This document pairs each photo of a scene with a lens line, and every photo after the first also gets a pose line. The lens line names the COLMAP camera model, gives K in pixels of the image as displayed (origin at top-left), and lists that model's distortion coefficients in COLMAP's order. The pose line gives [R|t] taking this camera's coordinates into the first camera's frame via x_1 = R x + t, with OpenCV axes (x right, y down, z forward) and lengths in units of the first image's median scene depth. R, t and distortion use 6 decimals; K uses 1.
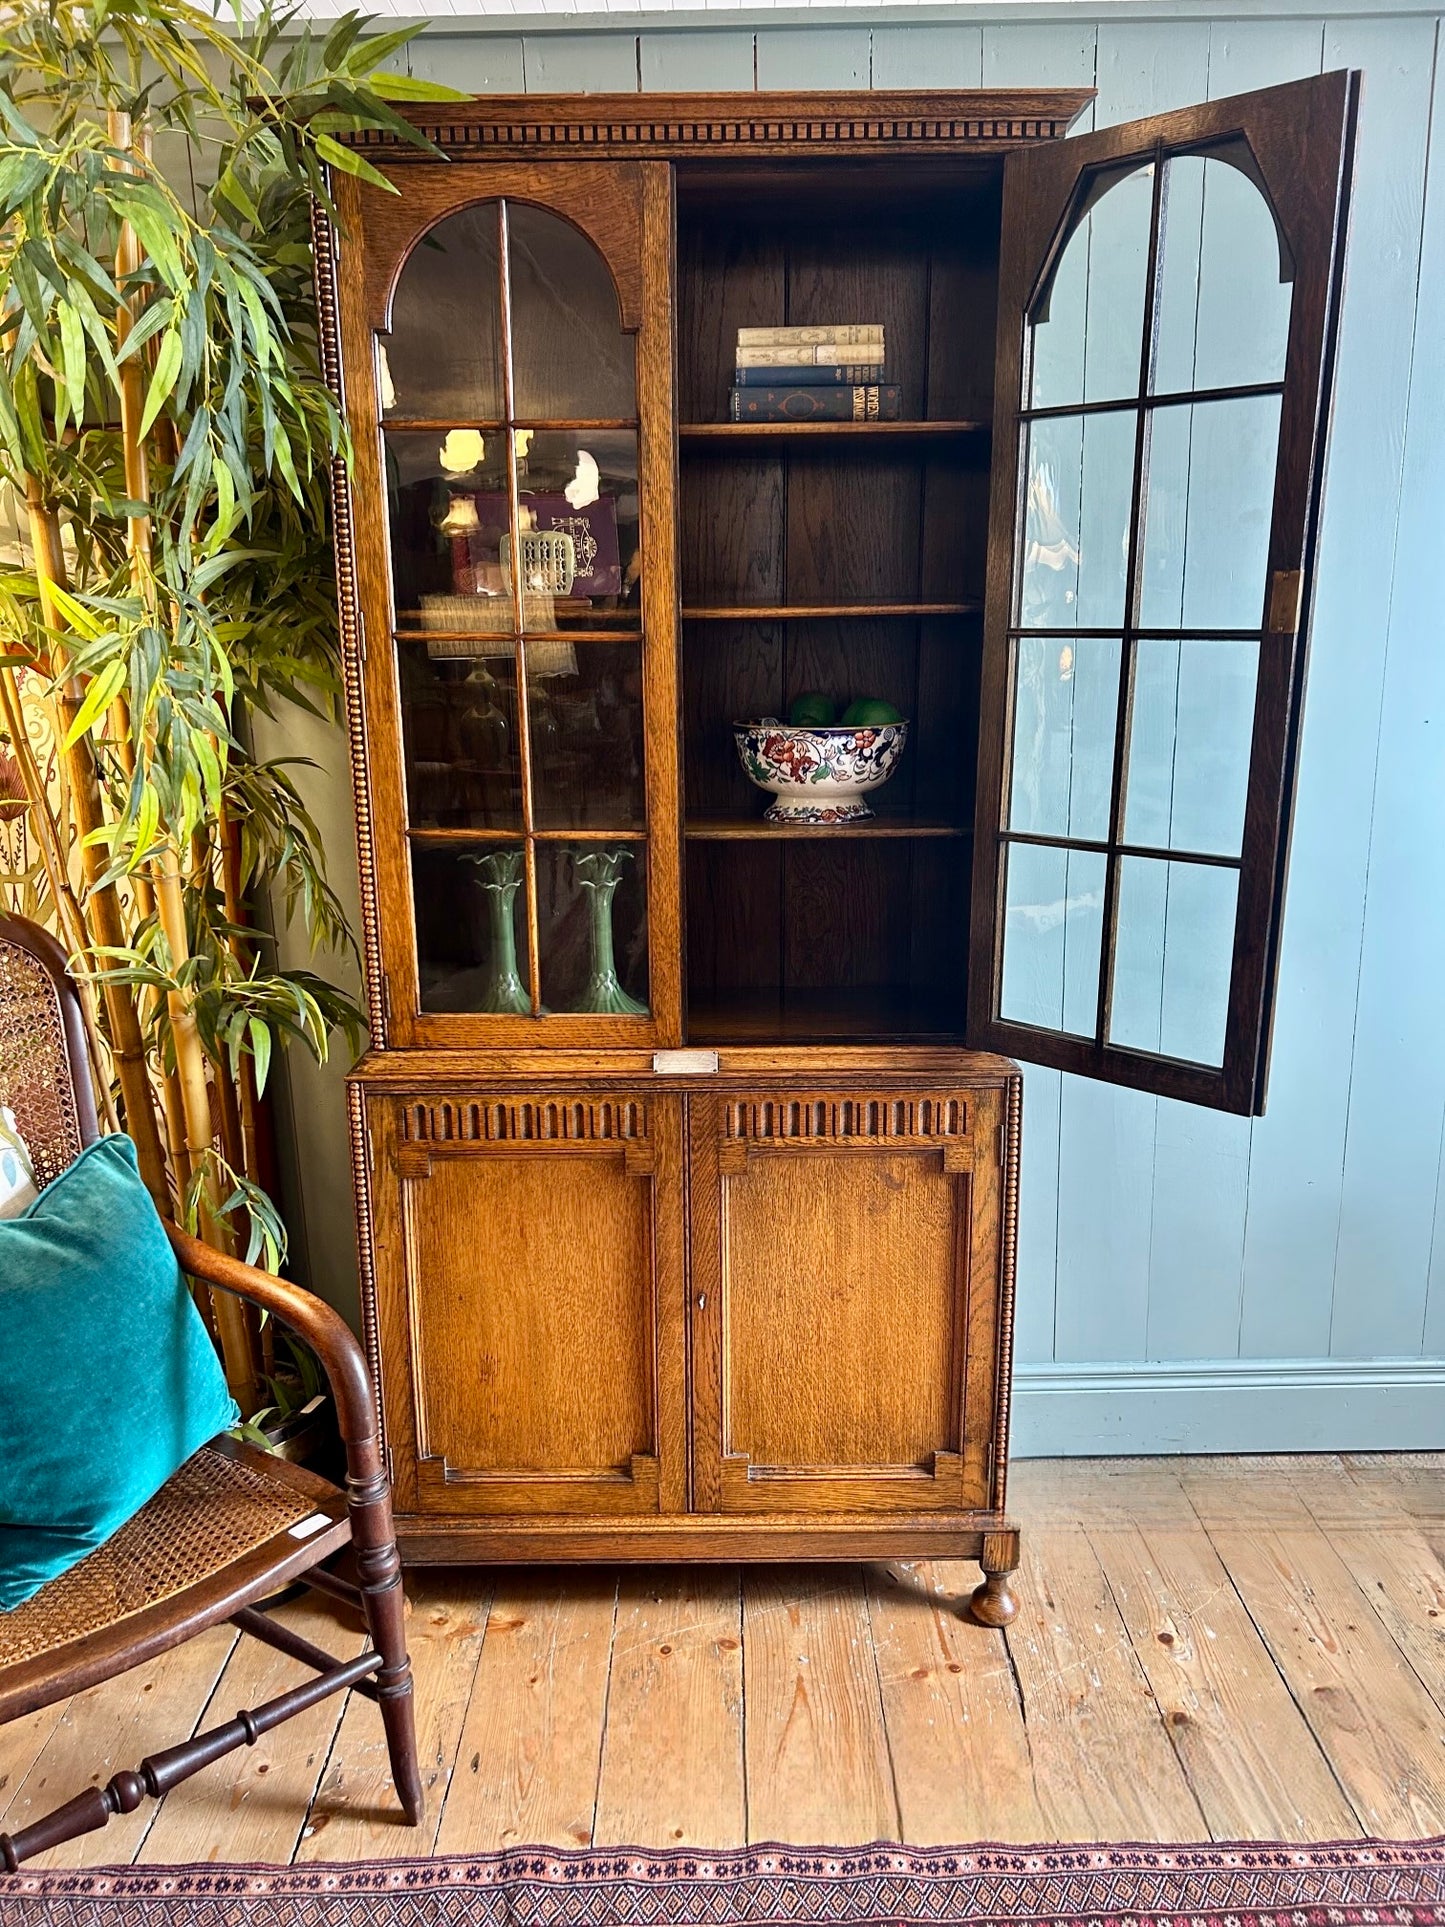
lens RADIAL K [[1545.7, 0, 720.0], [0, 1545.7, 992.7], [0, 0, 1]] dist [0.074096, -0.122779]
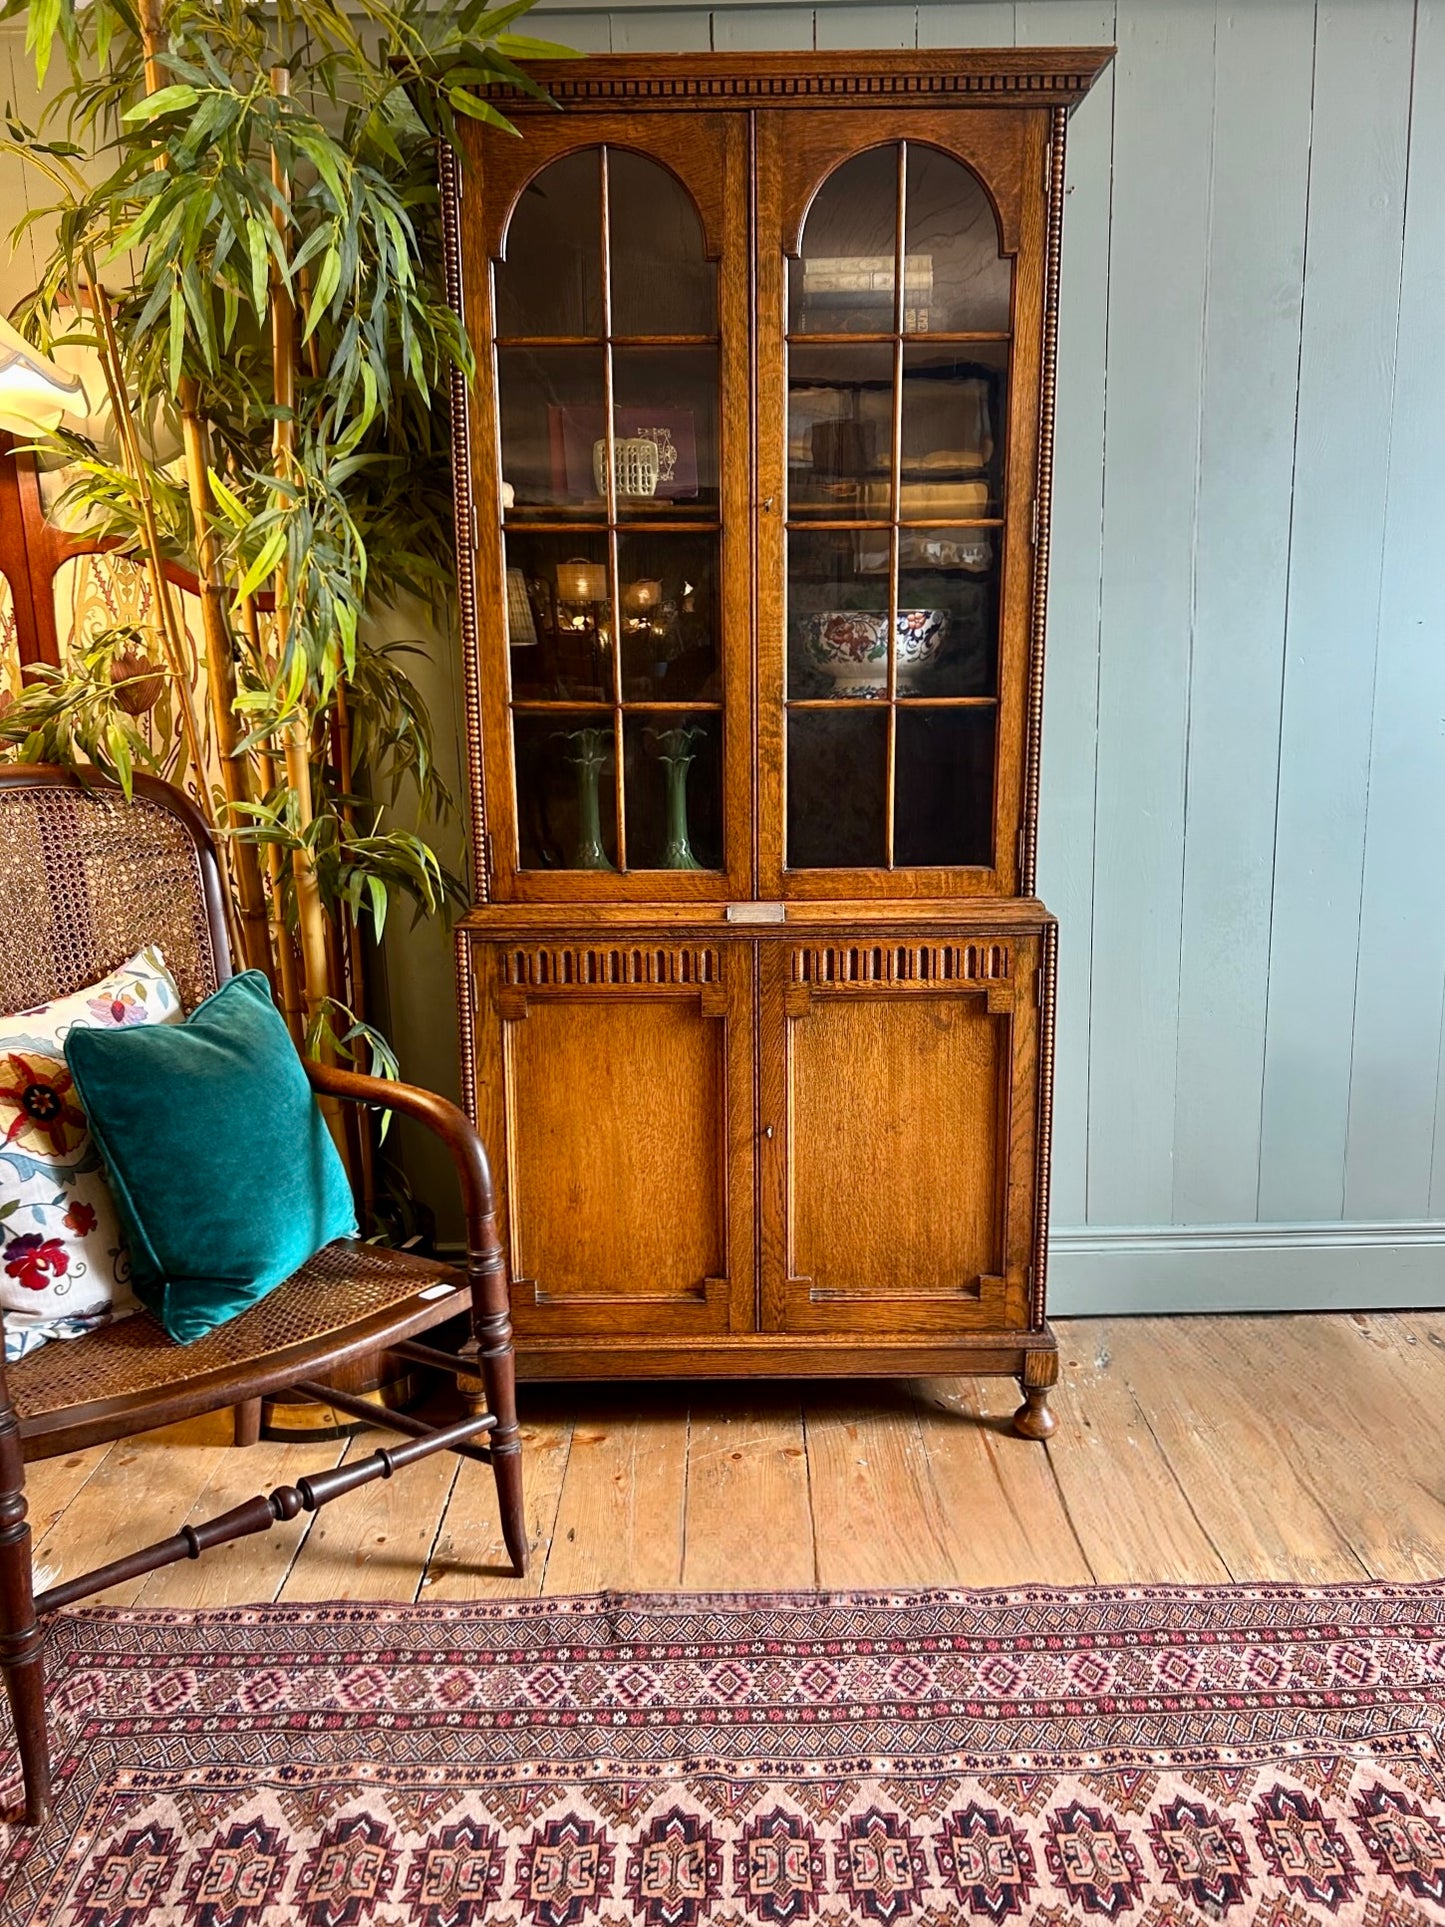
lens RADIAL K [[1627.0, 0, 718.9], [0, 1627.0, 991.8], [0, 0, 1]] dist [0.085968, -0.150613]
pose [[0.999993, -0.002552, -0.002824, -0.045741], [0.002460, 0.999478, -0.032202, 0.139468], [0.002905, 0.032195, 0.999477, -0.174712]]
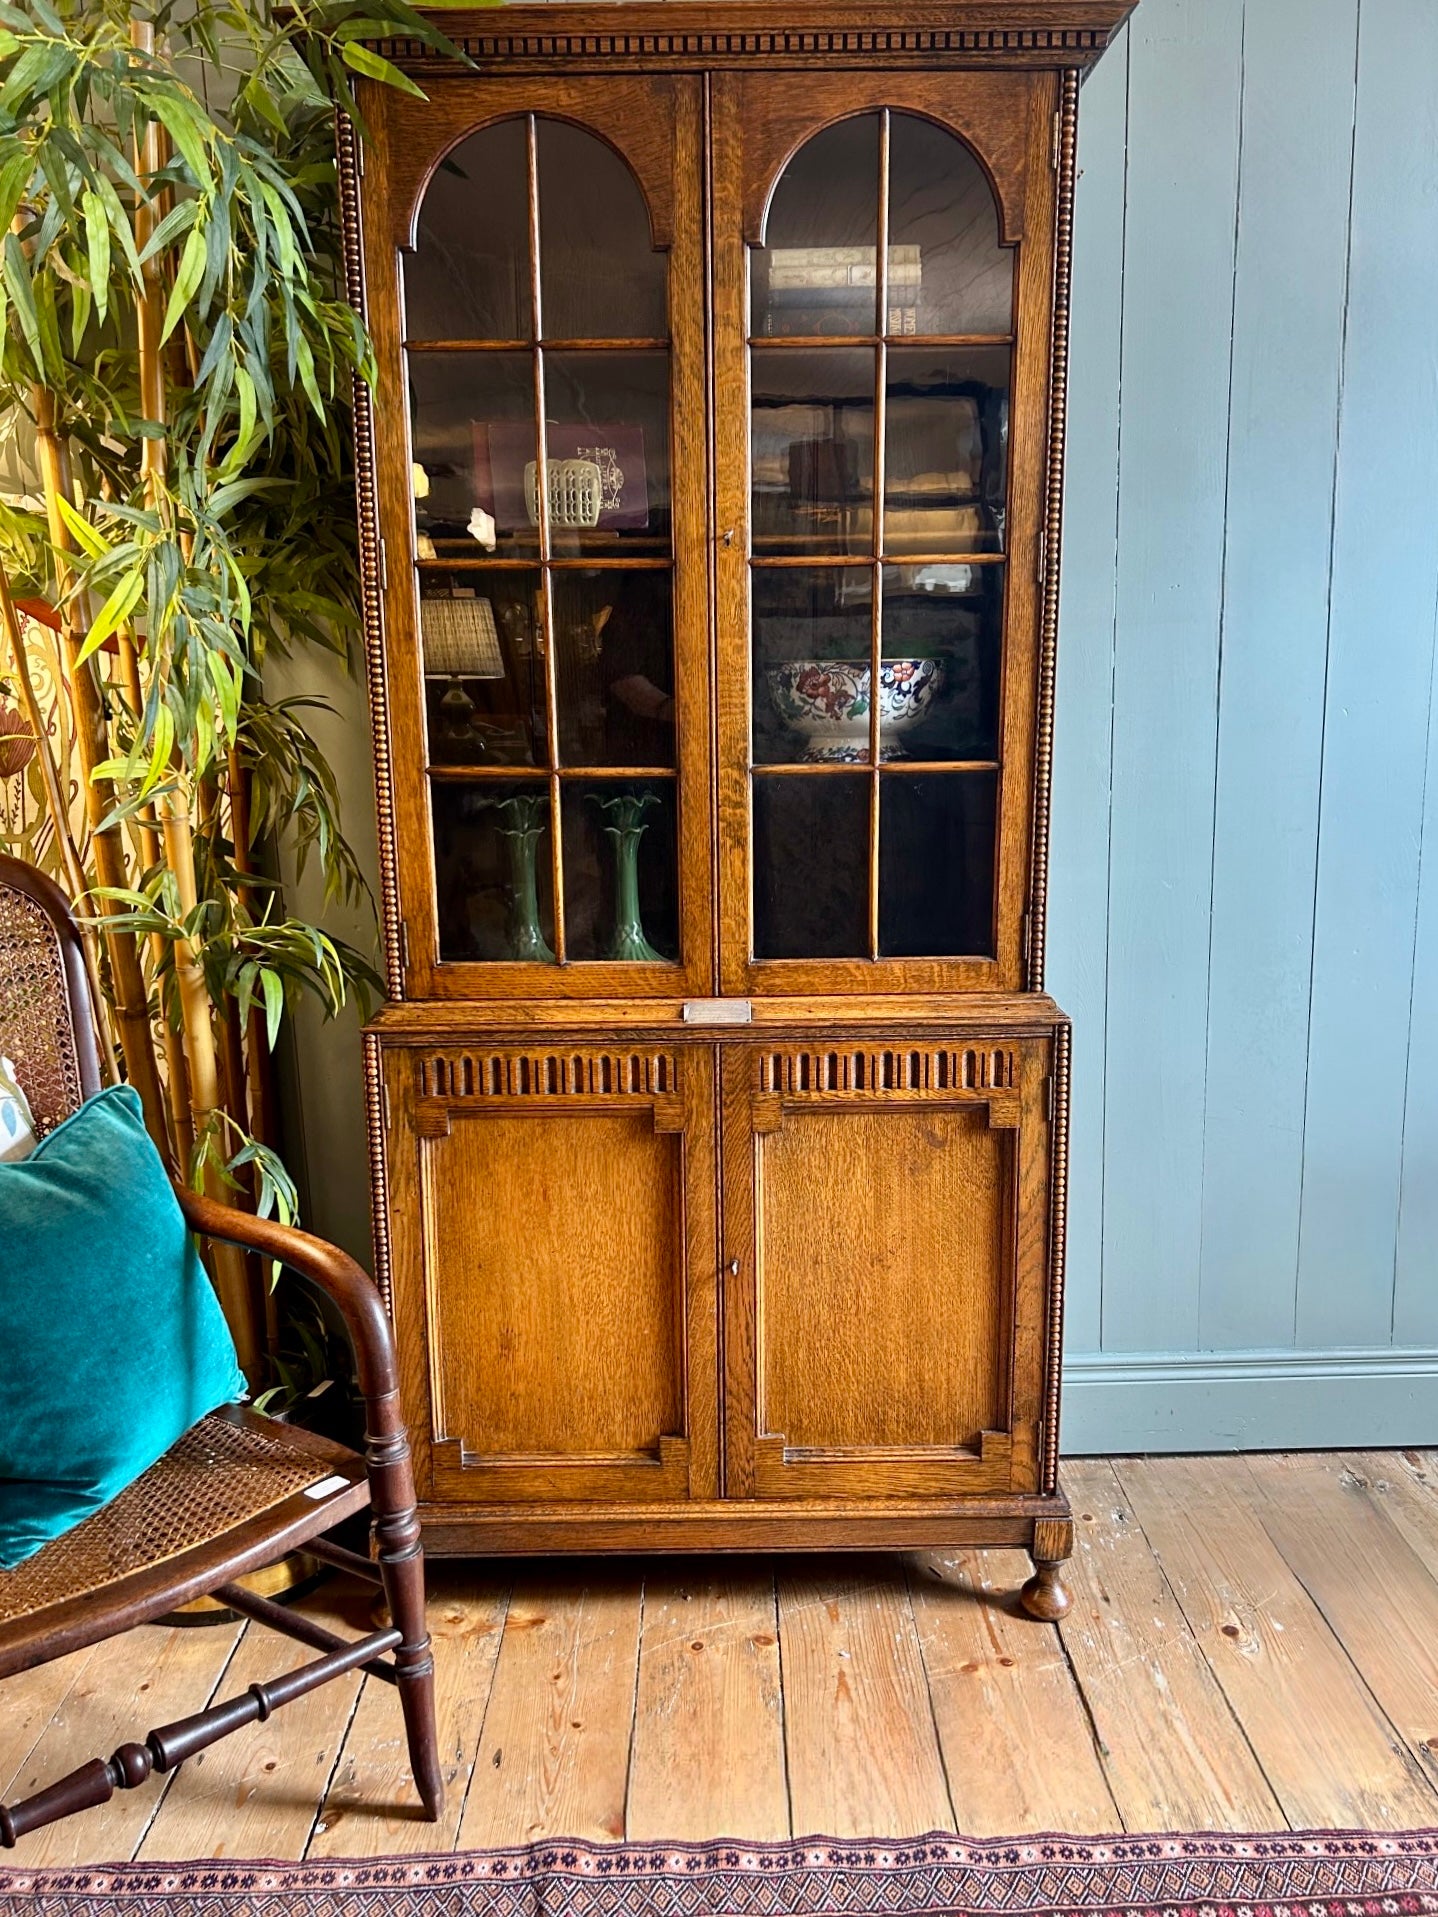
lens RADIAL K [[1618.8, 0, 717.6], [0, 1618.8, 985.6], [0, 0, 1]] dist [0.077656, -0.125369]
pose [[0.999985, -0.004967, 0.002432, -0.024355], [0.005075, 0.998906, -0.046484, 0.074949], [-0.002199, 0.046495, 0.998916, 0.001188]]
